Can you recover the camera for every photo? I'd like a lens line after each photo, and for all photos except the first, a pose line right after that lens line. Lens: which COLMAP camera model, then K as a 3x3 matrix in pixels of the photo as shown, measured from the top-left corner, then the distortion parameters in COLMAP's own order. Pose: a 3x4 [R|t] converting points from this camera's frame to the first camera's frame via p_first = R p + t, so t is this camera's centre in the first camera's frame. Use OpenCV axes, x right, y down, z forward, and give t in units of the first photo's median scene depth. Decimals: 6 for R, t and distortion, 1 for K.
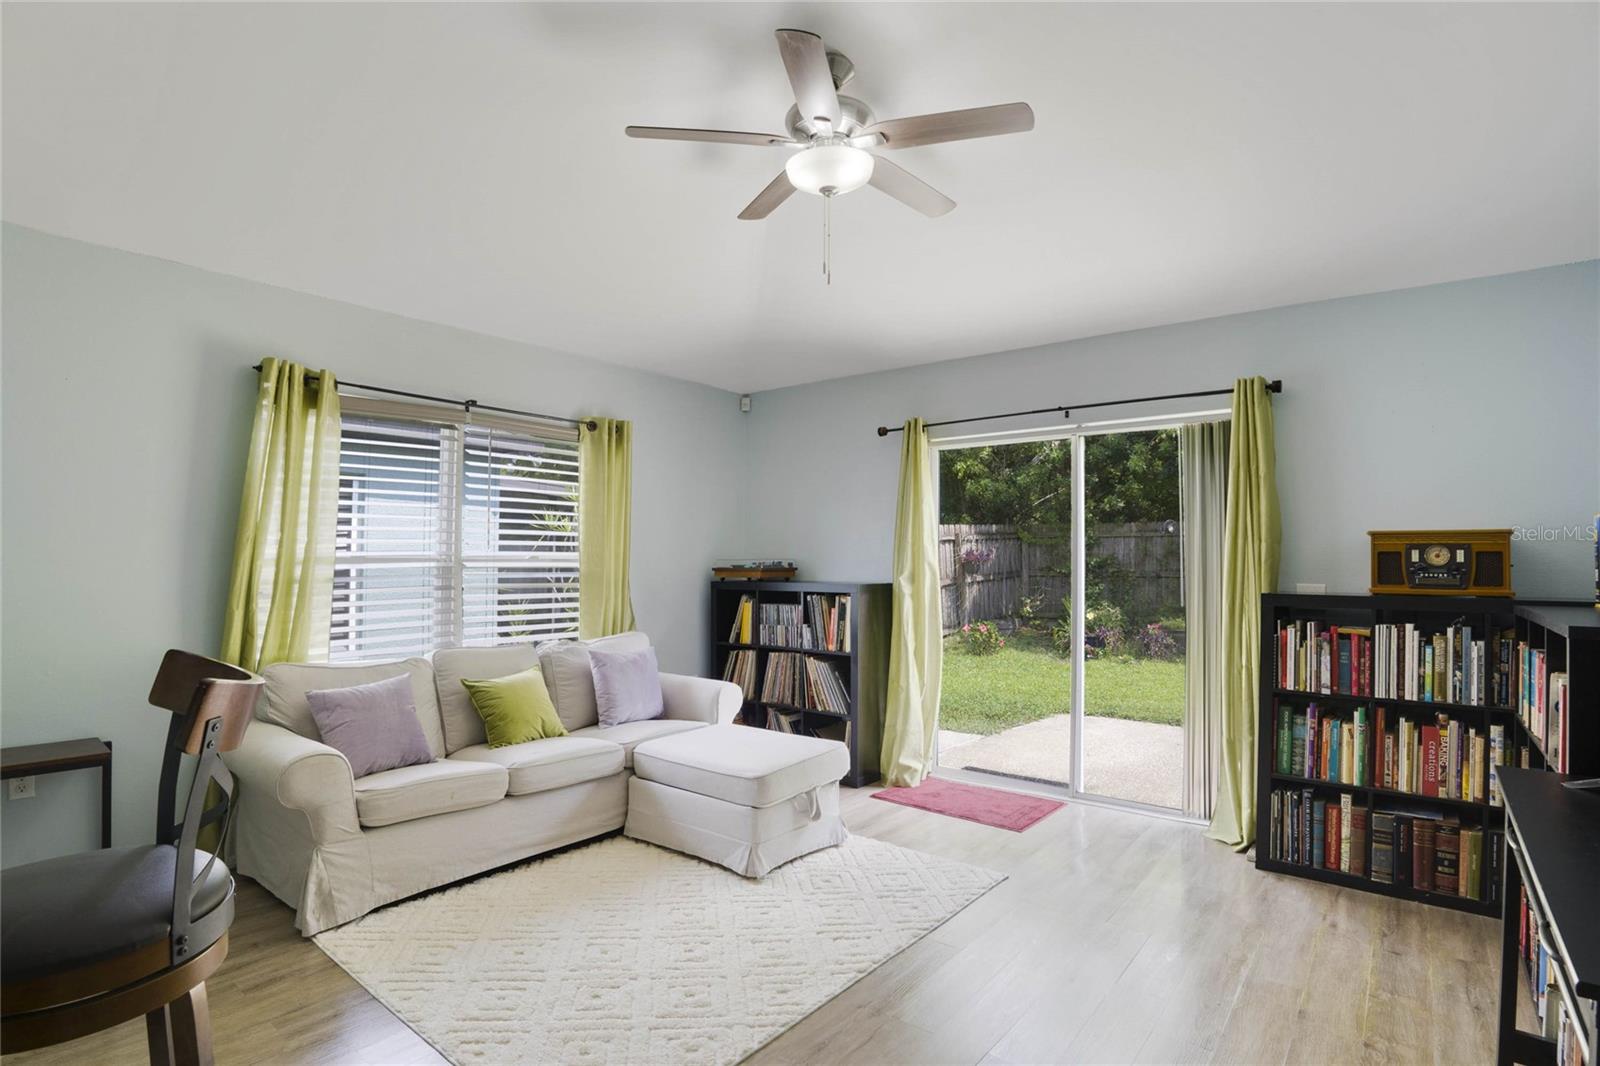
lens RADIAL K [[799.3, 0, 800.0], [0, 799.3, 533.0], [0, 0, 1]] dist [-0.001789, 0.000128]
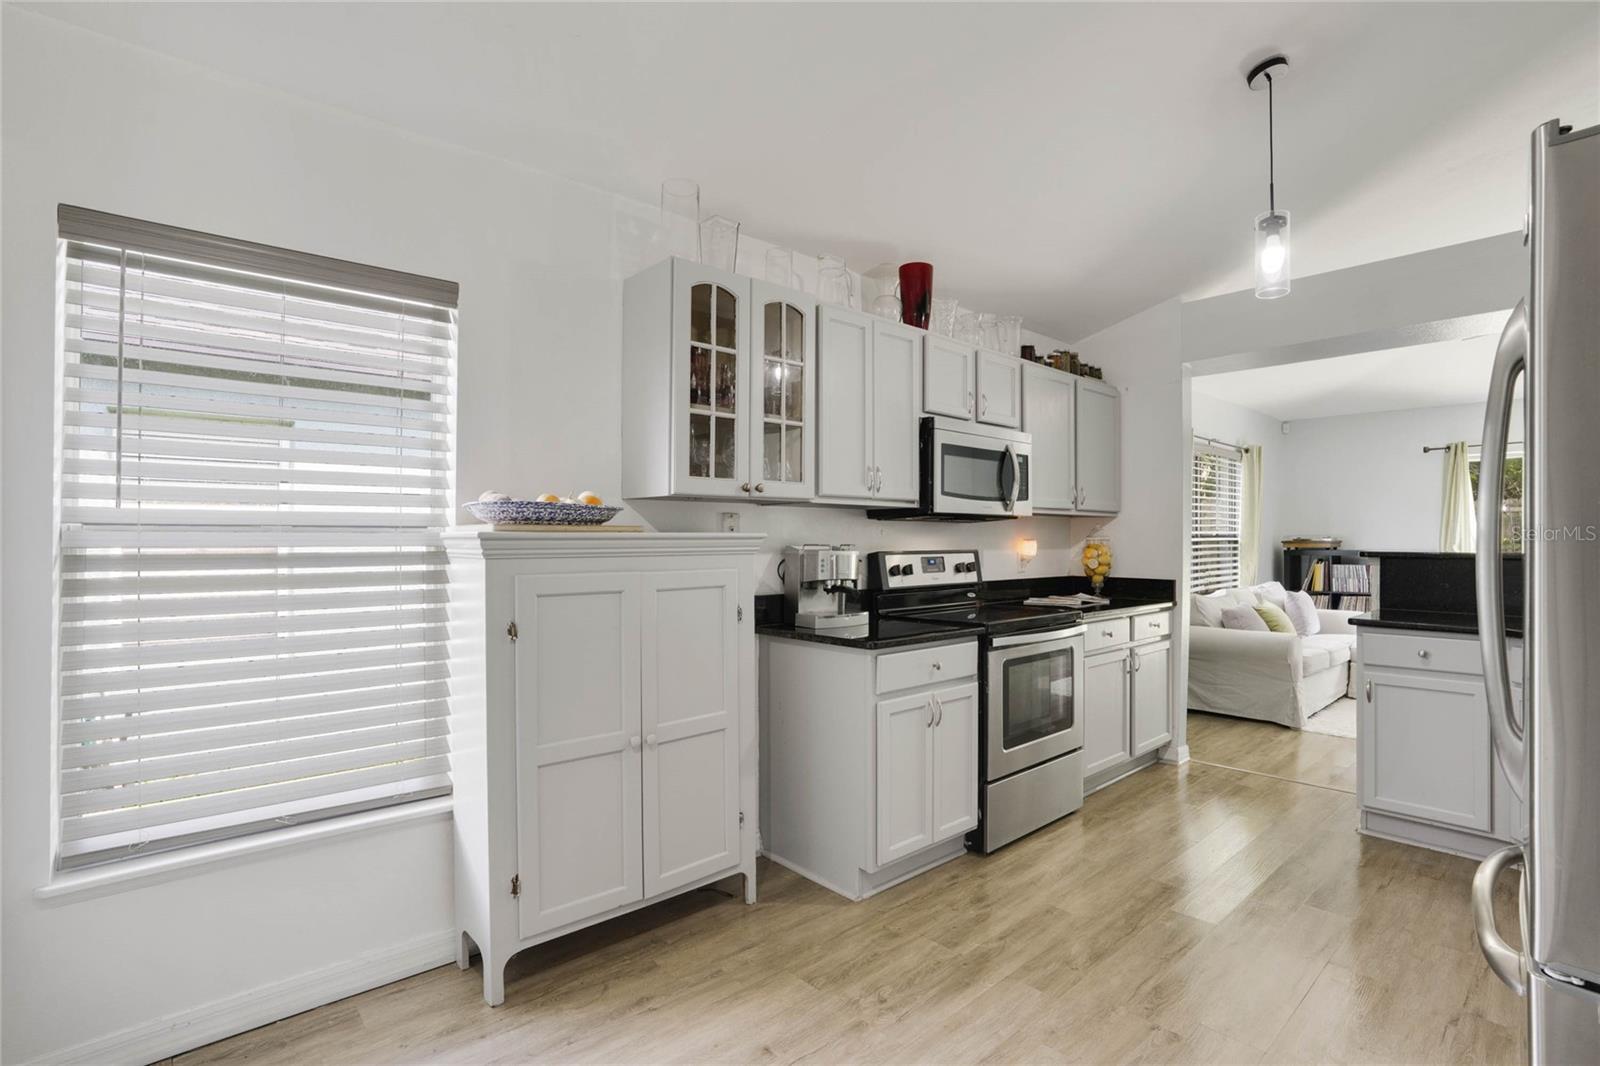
lens RADIAL K [[799.3, 0, 800.0], [0, 799.3, 533.0], [0, 0, 1]] dist [-0.001789, 0.000128]
pose [[0.993528, -0.002255, -0.113567, -0.959723], [0.005902, 0.999477, 0.031784, -0.027551], [0.113436, -0.032248, 0.993022, -0.668221]]
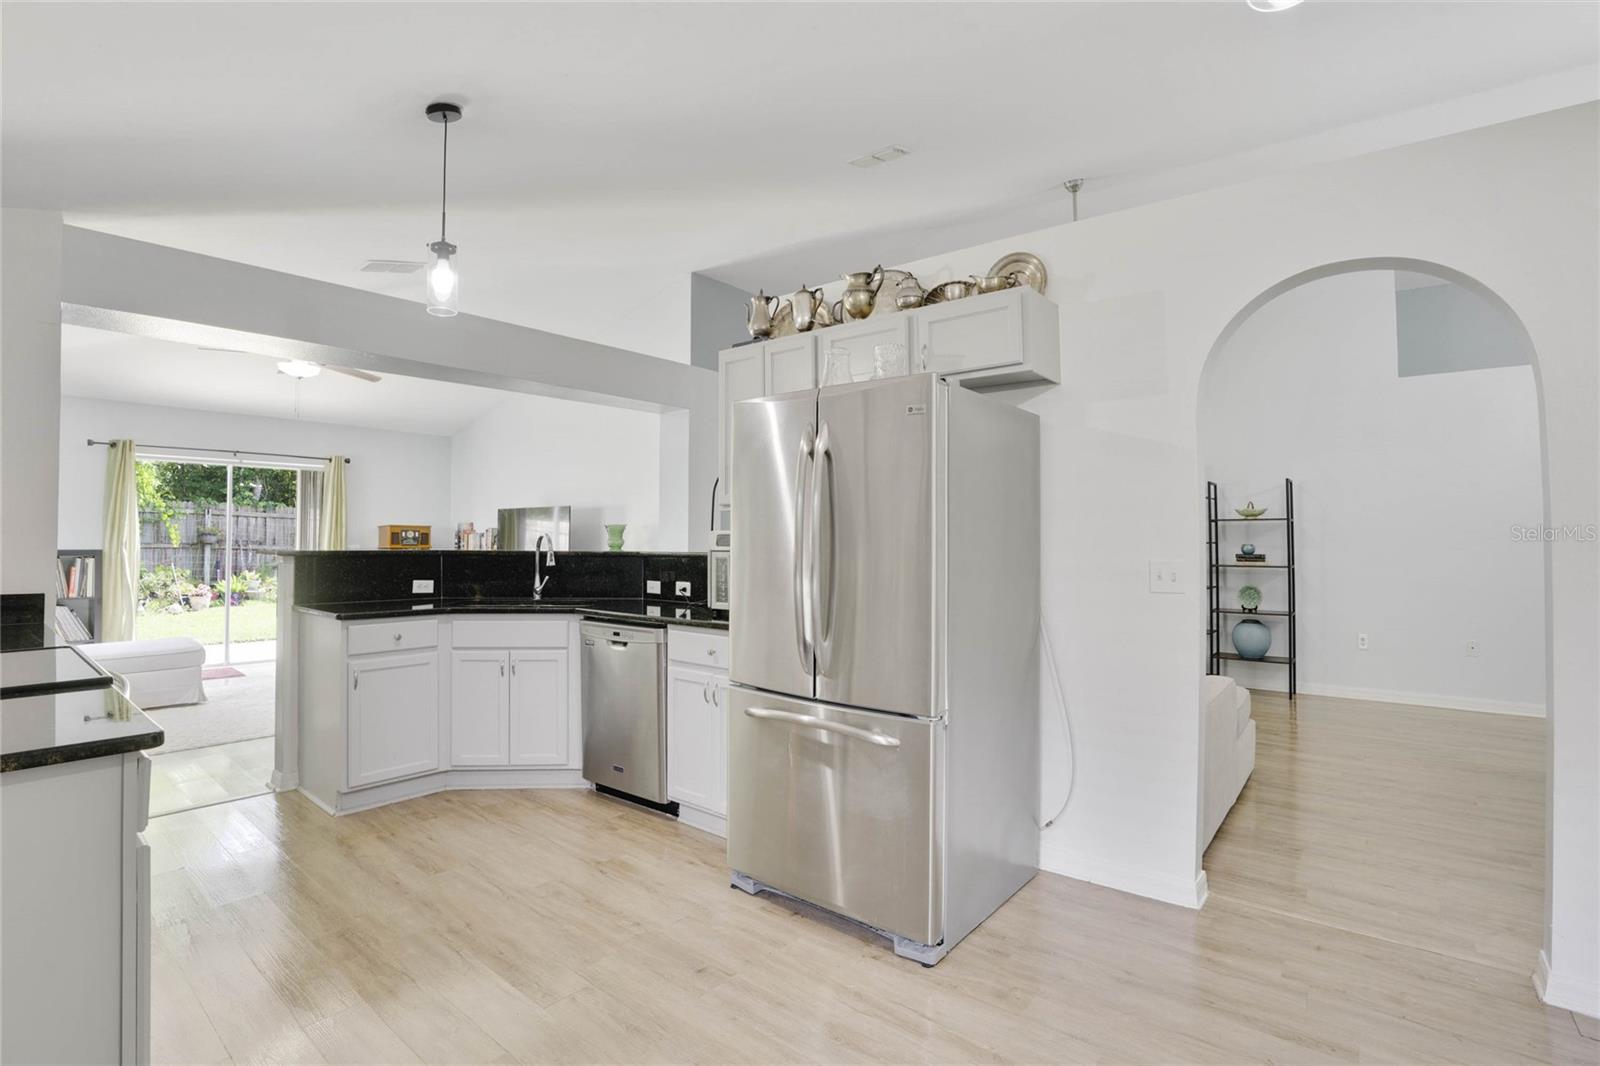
lens RADIAL K [[787.1, 0, 803.2], [0, 787.1, 522.5], [0, 0, 1]] dist [0.000106, -0.000092]
pose [[0.002753, 0.015823, 0.999871, -1.366574], [-0.040010, 0.999076, -0.015701, -0.016905], [-0.999195, -0.039962, 0.003383, -0.276370]]
